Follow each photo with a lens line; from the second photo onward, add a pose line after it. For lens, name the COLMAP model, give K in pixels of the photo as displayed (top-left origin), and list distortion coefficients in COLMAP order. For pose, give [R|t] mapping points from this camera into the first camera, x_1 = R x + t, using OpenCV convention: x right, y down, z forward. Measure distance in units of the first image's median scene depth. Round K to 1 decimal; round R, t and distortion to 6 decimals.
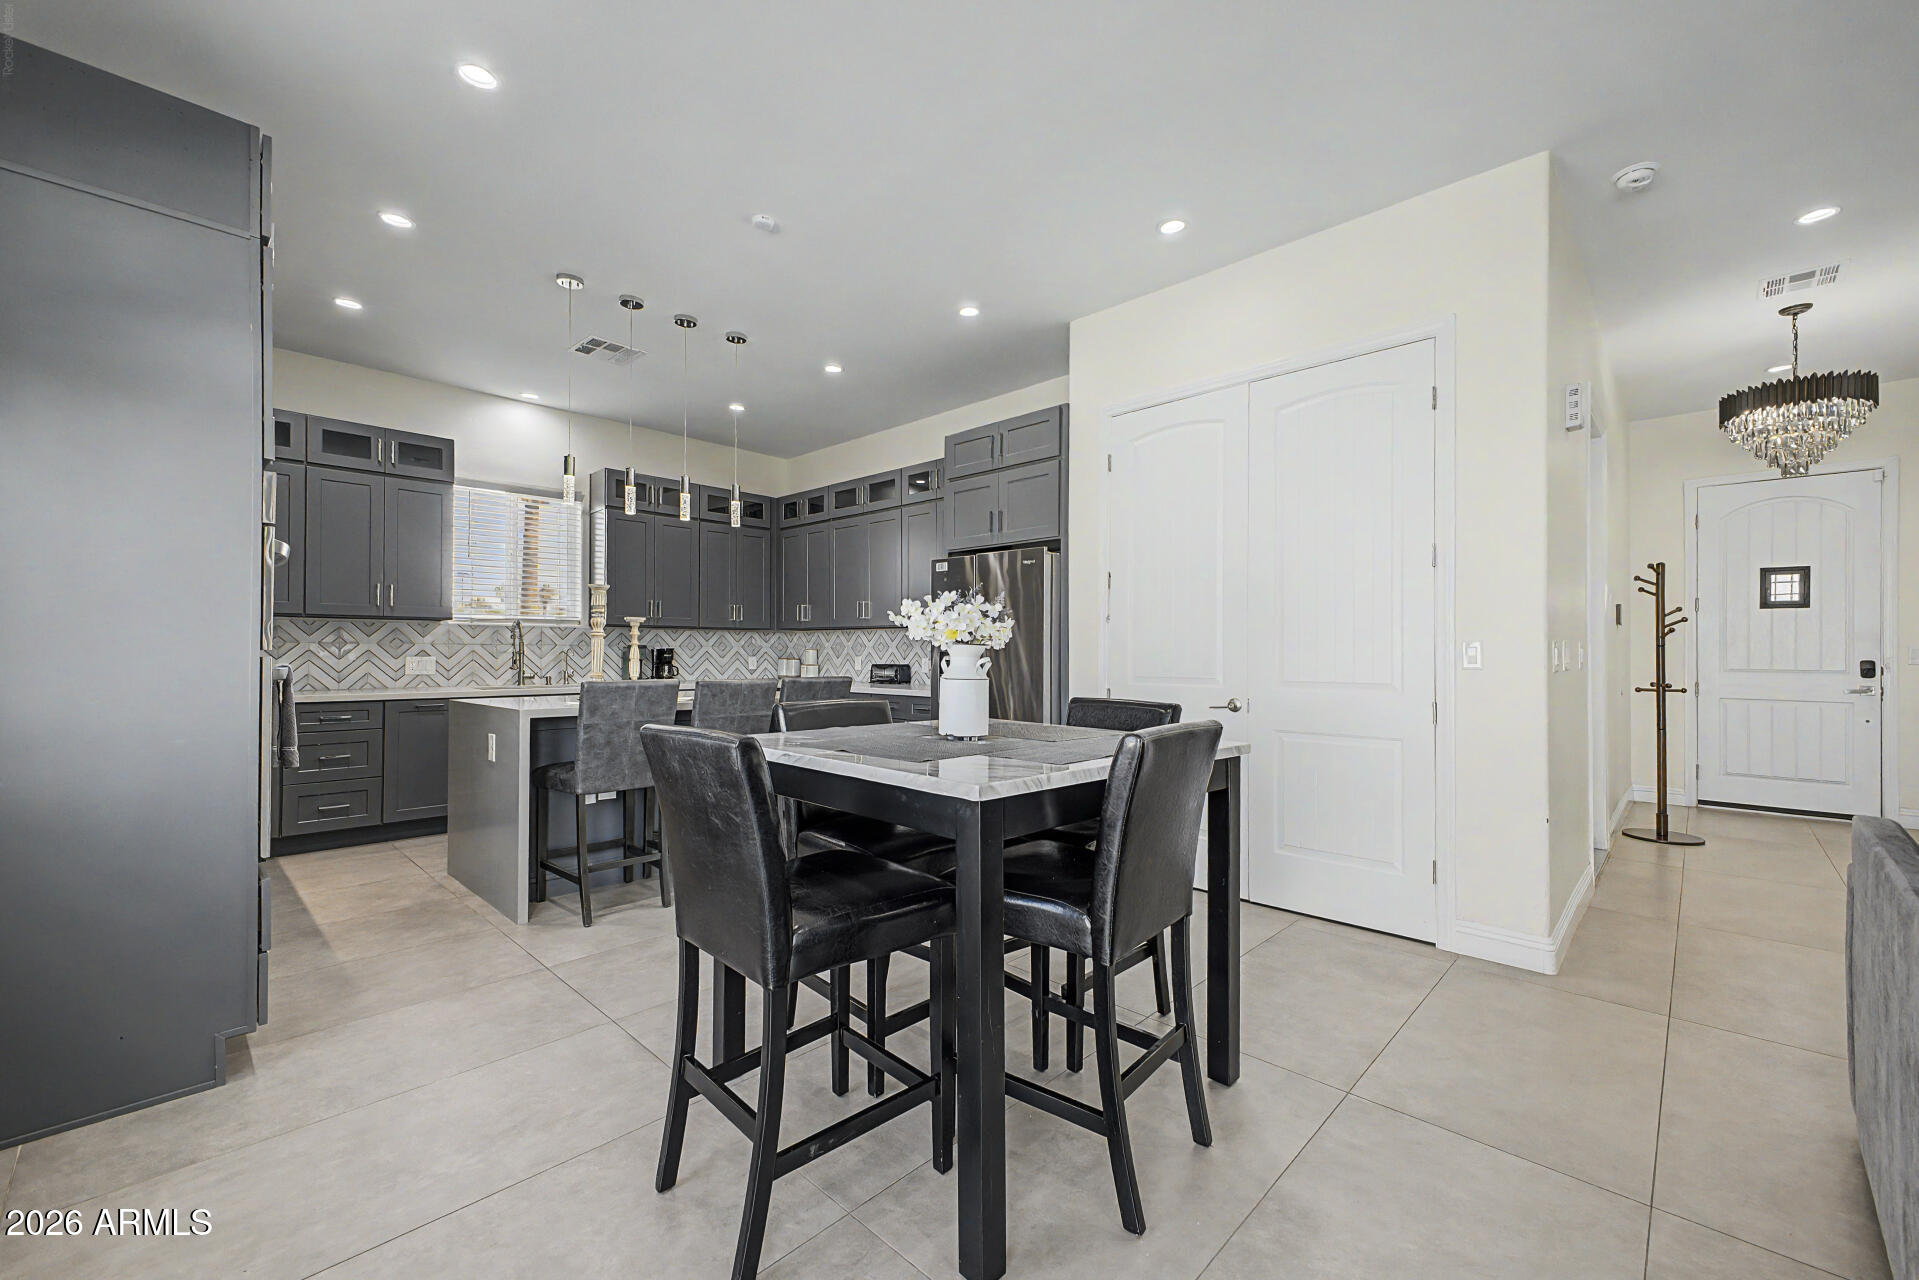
lens RADIAL K [[763.5, 0, 967.2], [0, 763.5, 644.9], [0, 0, 1]] dist [0.010285, -0.002023]
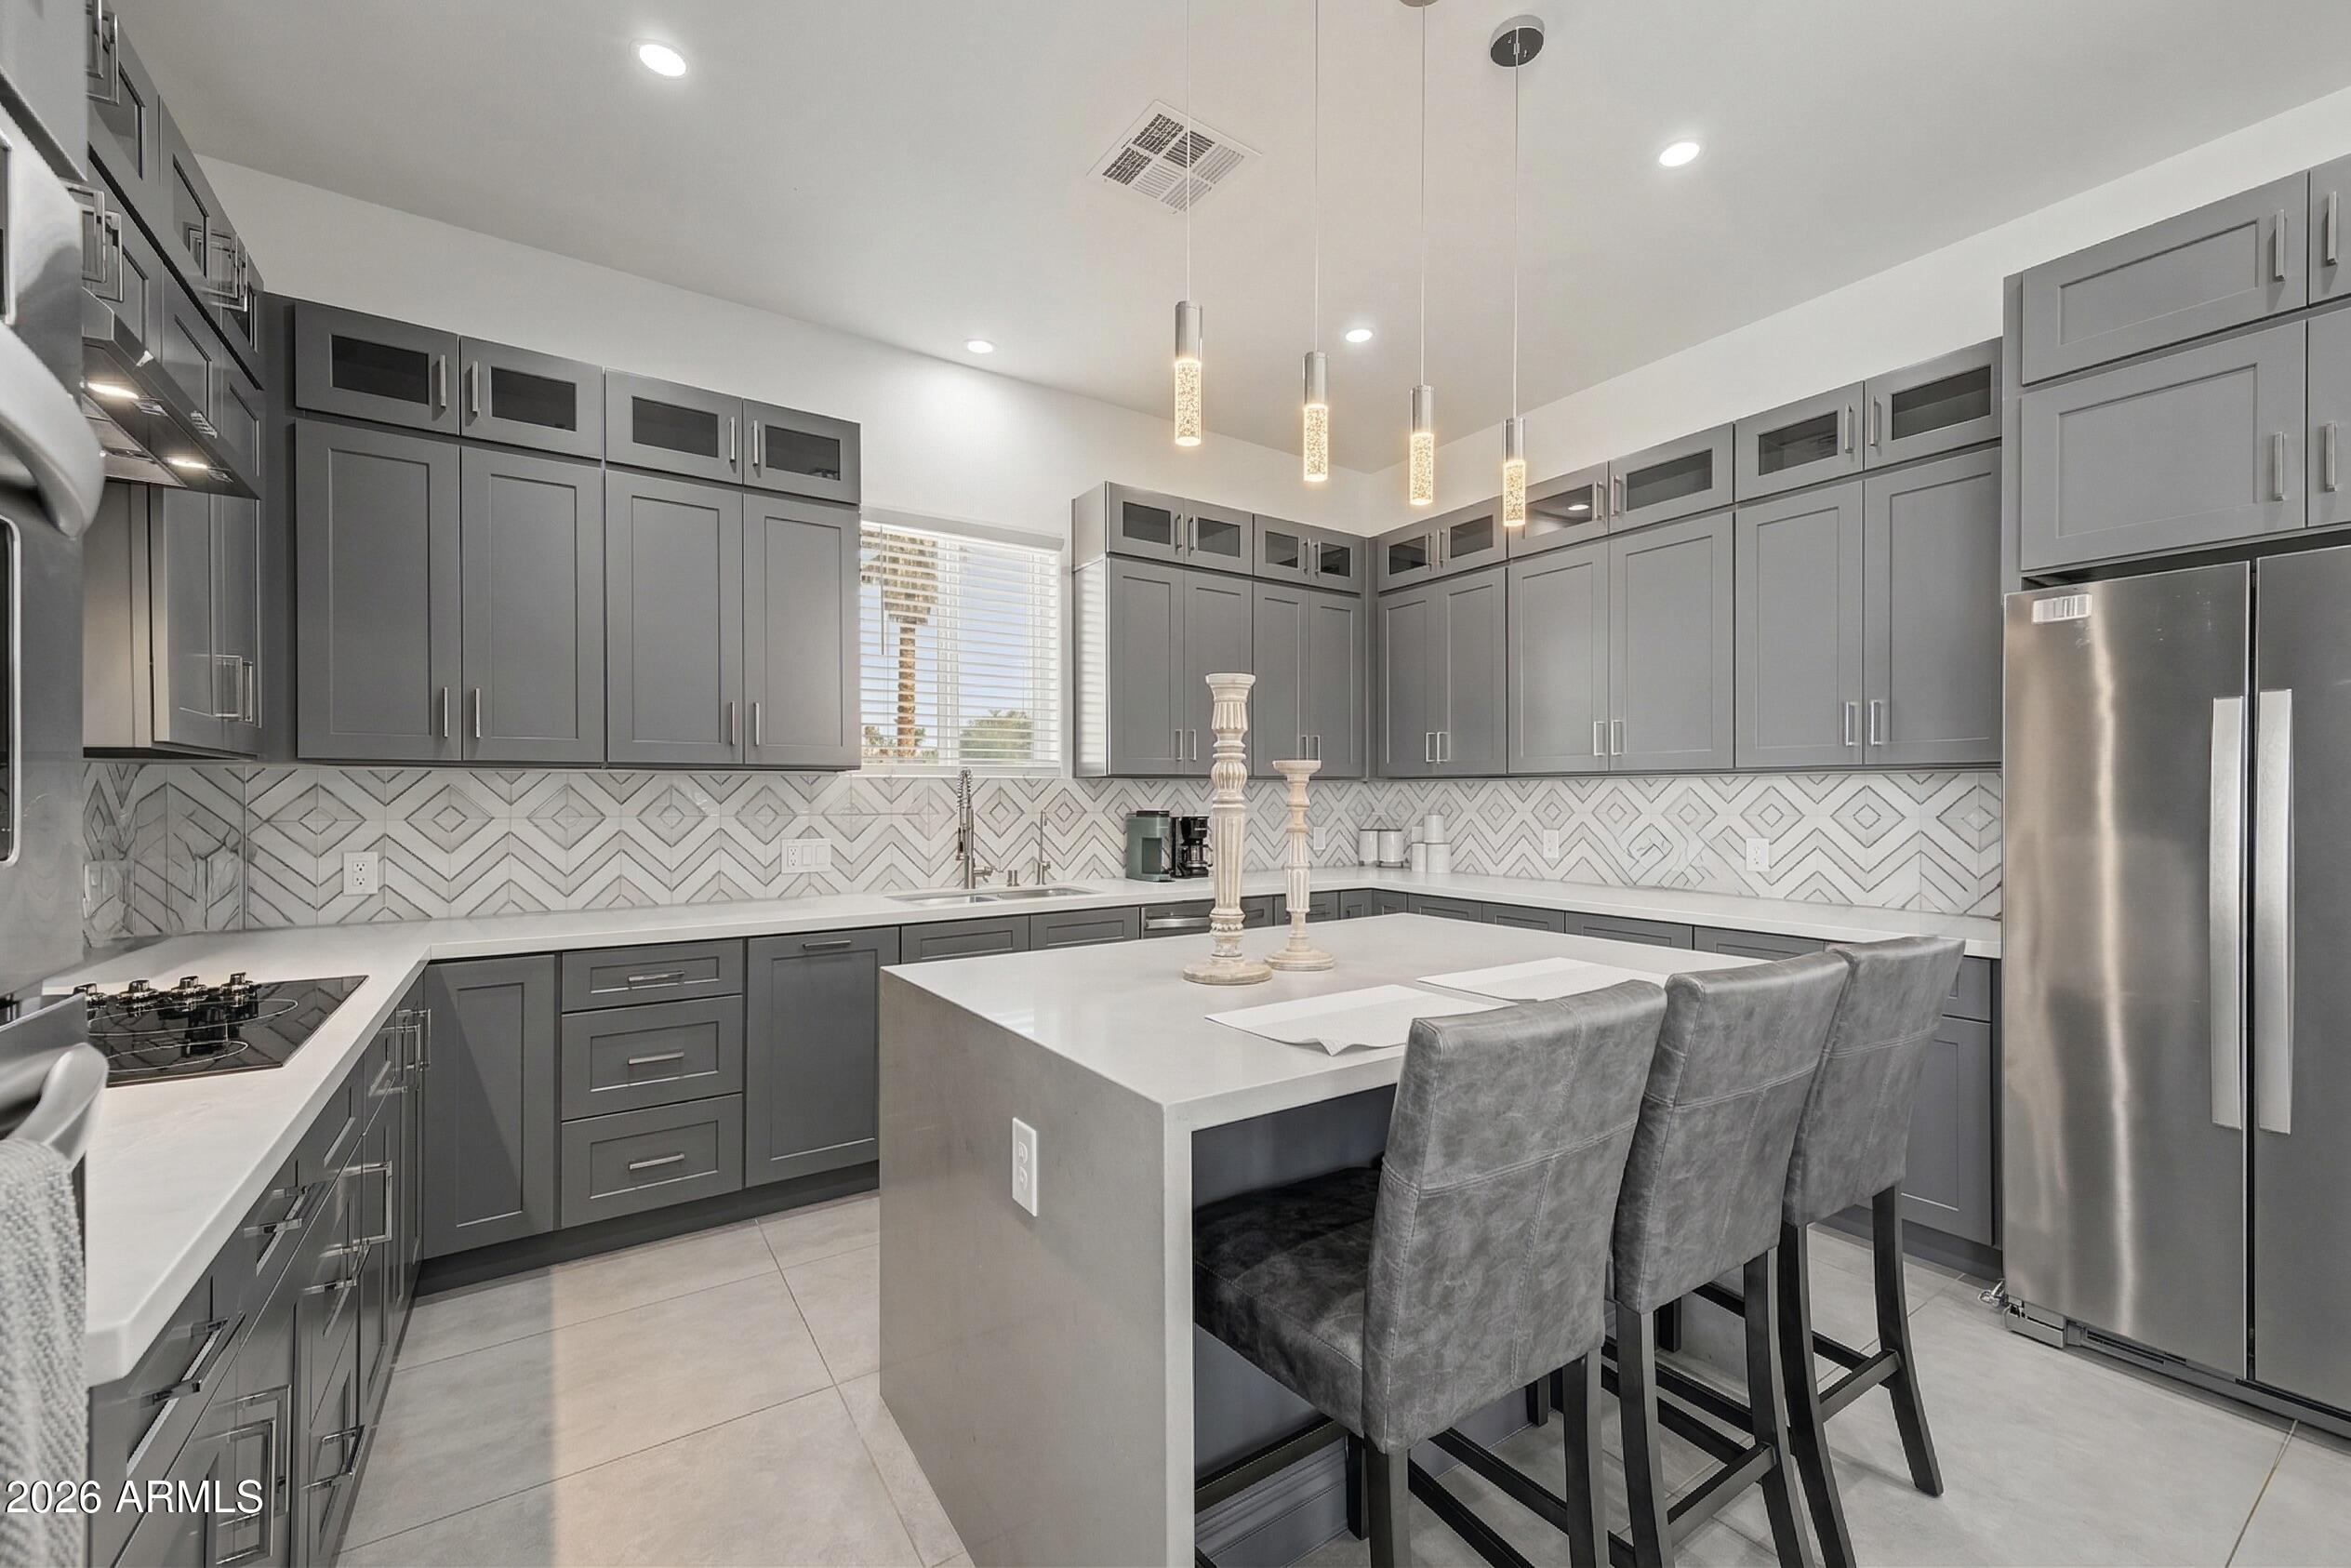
lens RADIAL K [[935.4, 0, 1193.6], [0, 935.4, 791.1], [0, 0, 1]] dist [0.010285, -0.002023]
pose [[0.977180, -0.009035, -0.212220, -0.309540], [0.009796, 0.999949, 0.002531, -0.017085], [0.212186, -0.004552, 0.977219, 0.418550]]
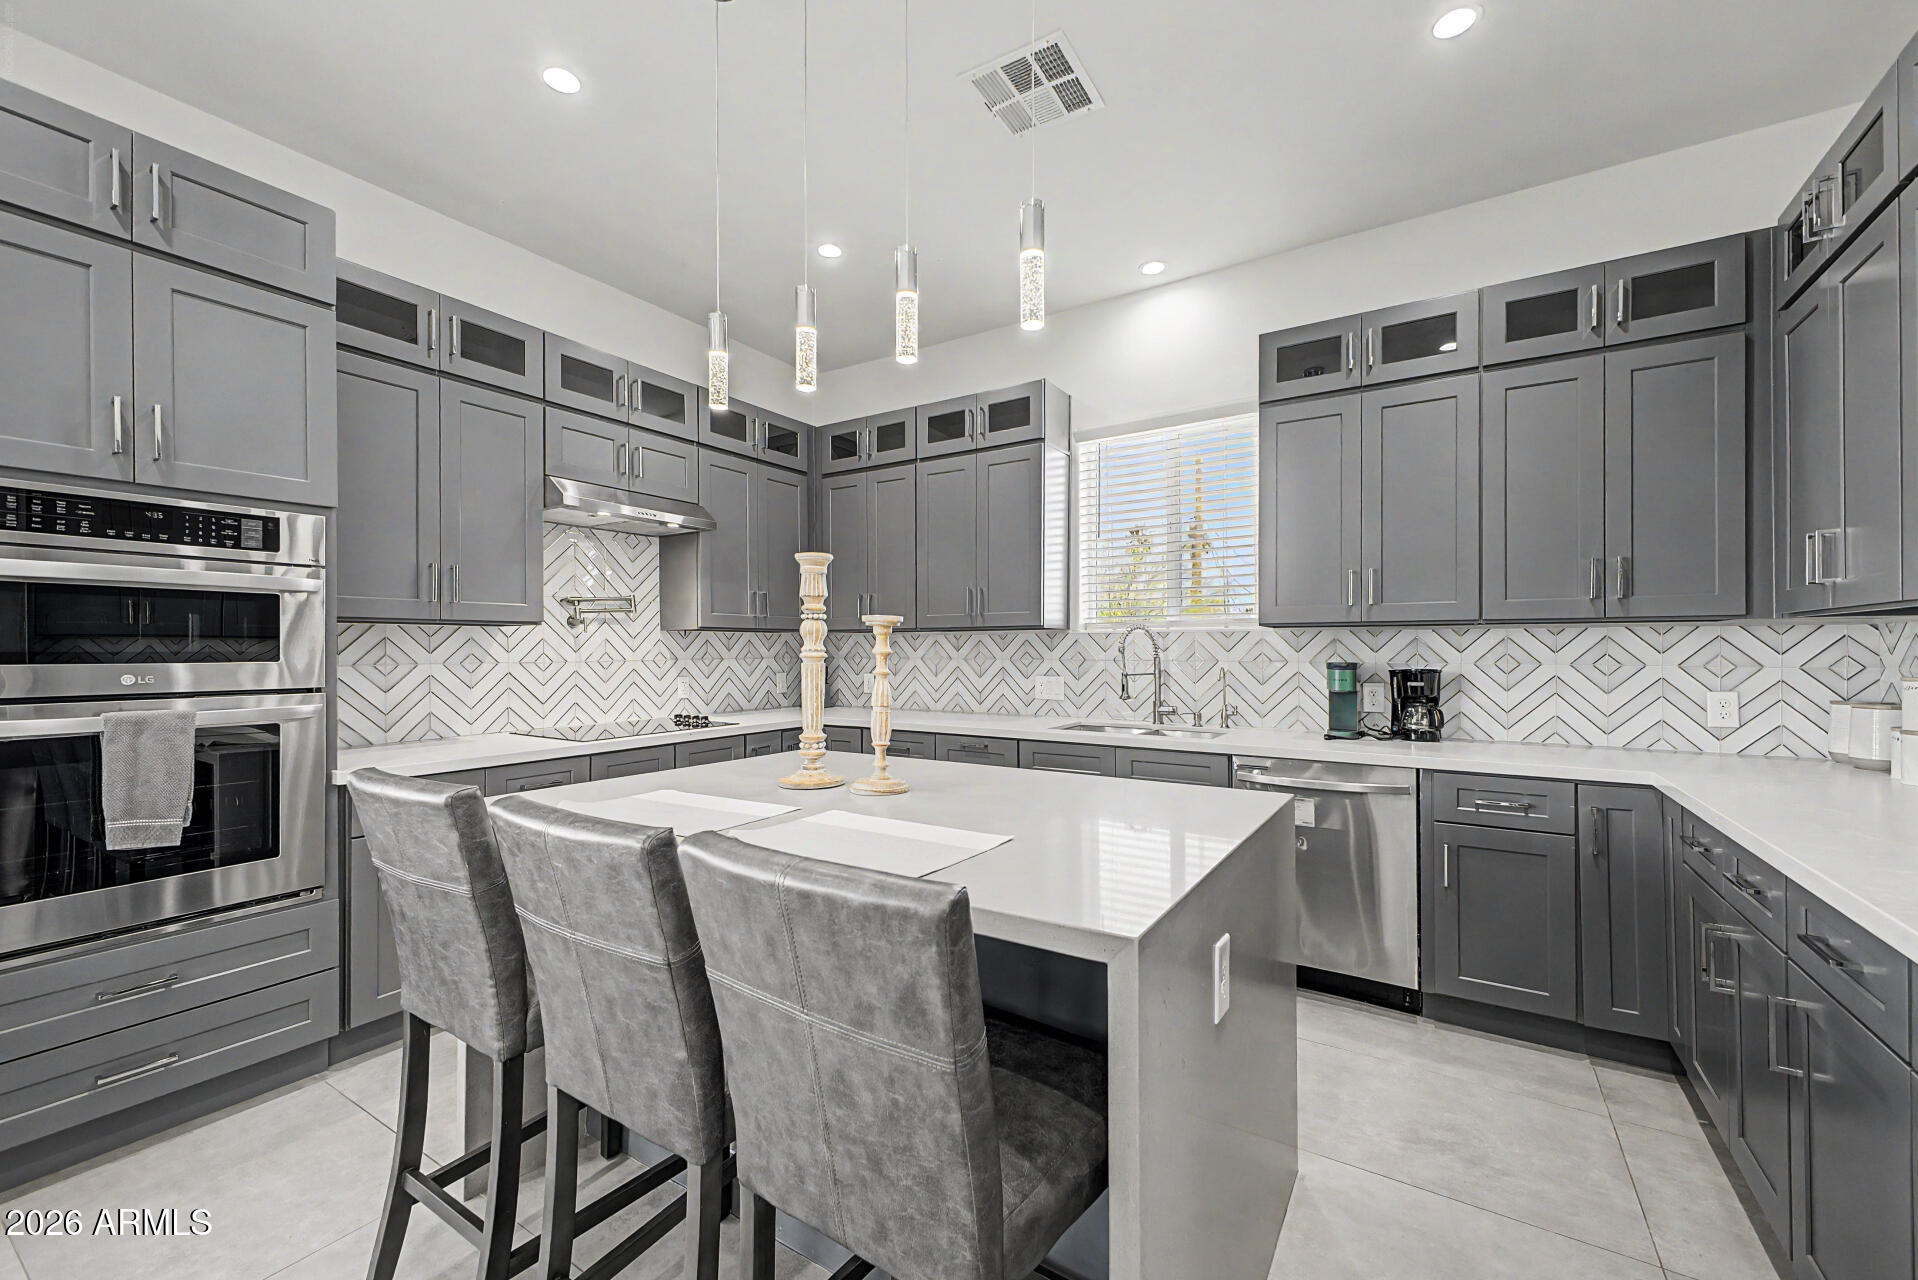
lens RADIAL K [[763.1, 0, 960.4], [0, 763.1, 642.3], [0, 0, 1]] dist [0.010285, -0.002023]
pose [[0.178599, -0.013632, -0.983828, 0.021312], [0.010974, 0.999869, -0.011862, -0.010845], [0.983861, -0.008678, 0.178725, 0.776085]]
